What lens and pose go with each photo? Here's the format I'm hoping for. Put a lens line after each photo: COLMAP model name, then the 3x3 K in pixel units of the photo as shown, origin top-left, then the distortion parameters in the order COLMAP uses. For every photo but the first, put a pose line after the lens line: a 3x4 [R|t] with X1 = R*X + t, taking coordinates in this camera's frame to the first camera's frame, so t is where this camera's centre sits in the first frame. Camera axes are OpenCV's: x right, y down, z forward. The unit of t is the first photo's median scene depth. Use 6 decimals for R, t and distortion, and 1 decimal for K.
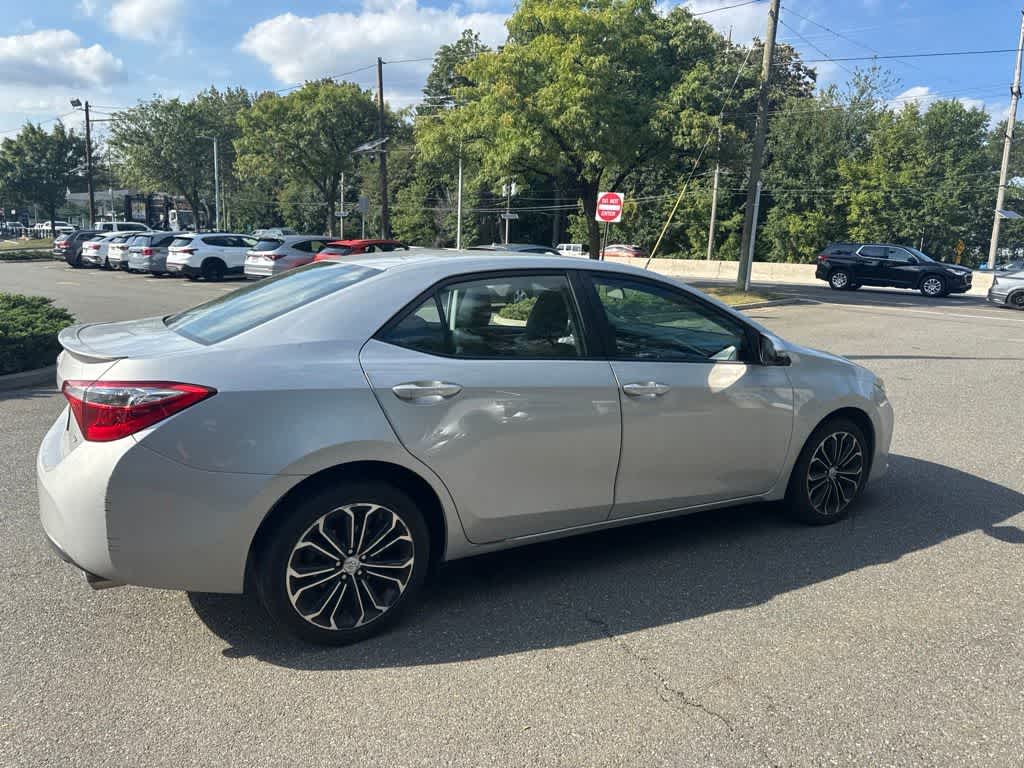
lens RADIAL K [[717.4, 0, 515.3], [0, 717.4, 384.3], [0, 0, 1]] dist [0.070796, -0.094698]
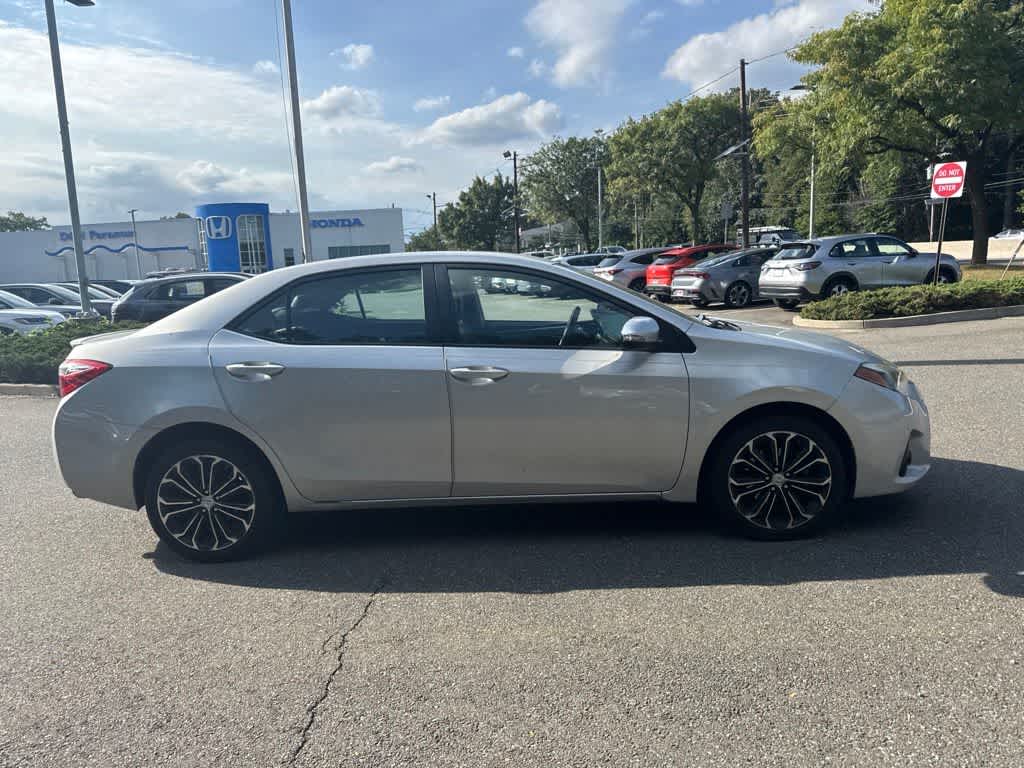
lens RADIAL K [[717.4, 0, 515.3], [0, 717.4, 384.3], [0, 0, 1]] dist [0.070796, -0.094698]
pose [[0.844256, 0.011128, -0.535824, 0.114735], [-0.019081, 0.999775, -0.009301, 0.004571], [0.535600, 0.018076, 0.844278, 0.022296]]
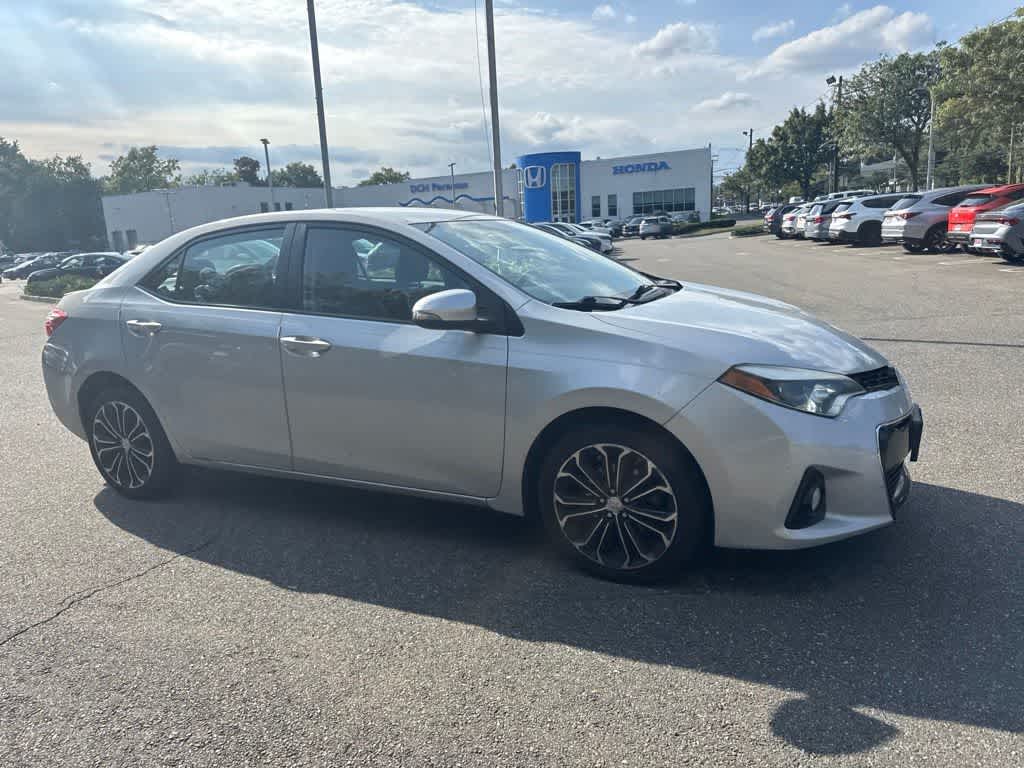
lens RADIAL K [[716.5, 0, 512.0], [0, 716.5, 384.0], [0, 0, 1]] dist [0.064098, -0.083676]
pose [[0.542701, 0.114239, -0.832121, 0.167509], [-0.078524, 0.993269, 0.085149, -0.006446], [0.836248, 0.019131, 0.548018, 0.102824]]
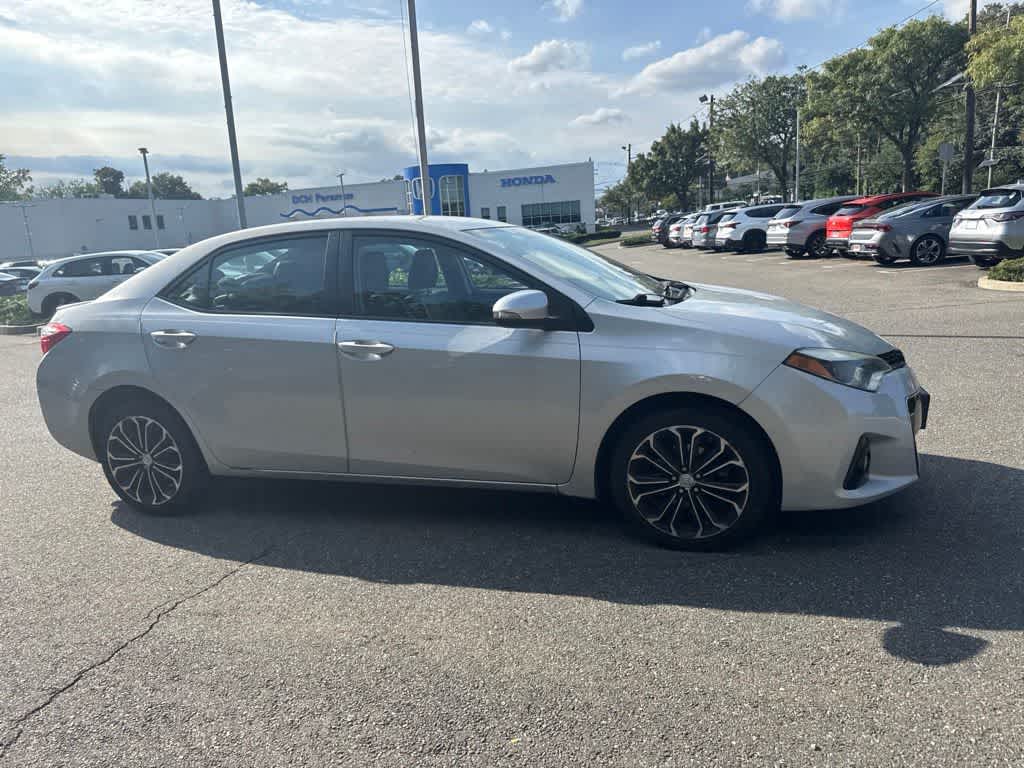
lens RADIAL K [[717.4, 0, 515.3], [0, 717.4, 384.3], [0, 0, 1]] dist [0.070796, -0.094698]
pose [[0.668156, 0.076757, -0.740051, 0.155110], [-0.047994, 0.997039, 0.060080, -0.001778], [0.742471, -0.004624, 0.669862, 0.071198]]
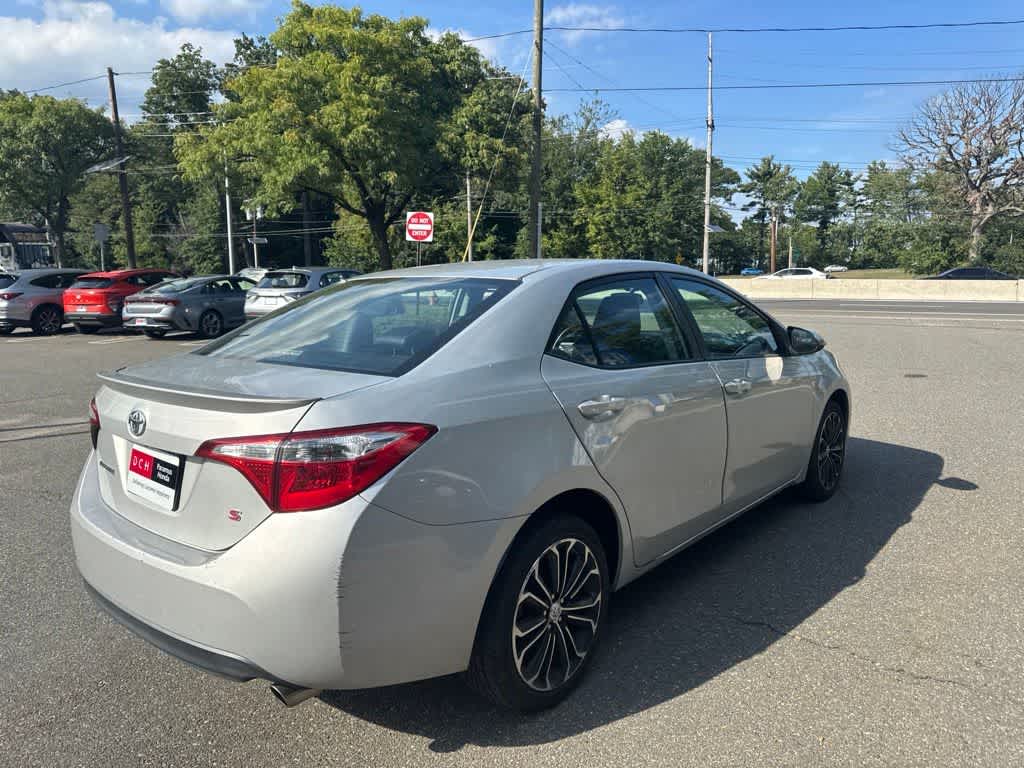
lens RADIAL K [[717.4, 0, 515.3], [0, 717.4, 384.3], [0, 0, 1]] dist [0.070796, -0.094698]
pose [[0.940309, -0.093480, 0.327232, -0.064462], [0.103399, 0.994555, -0.013006, -0.002204], [-0.324235, 0.046065, 0.944854, 0.021129]]
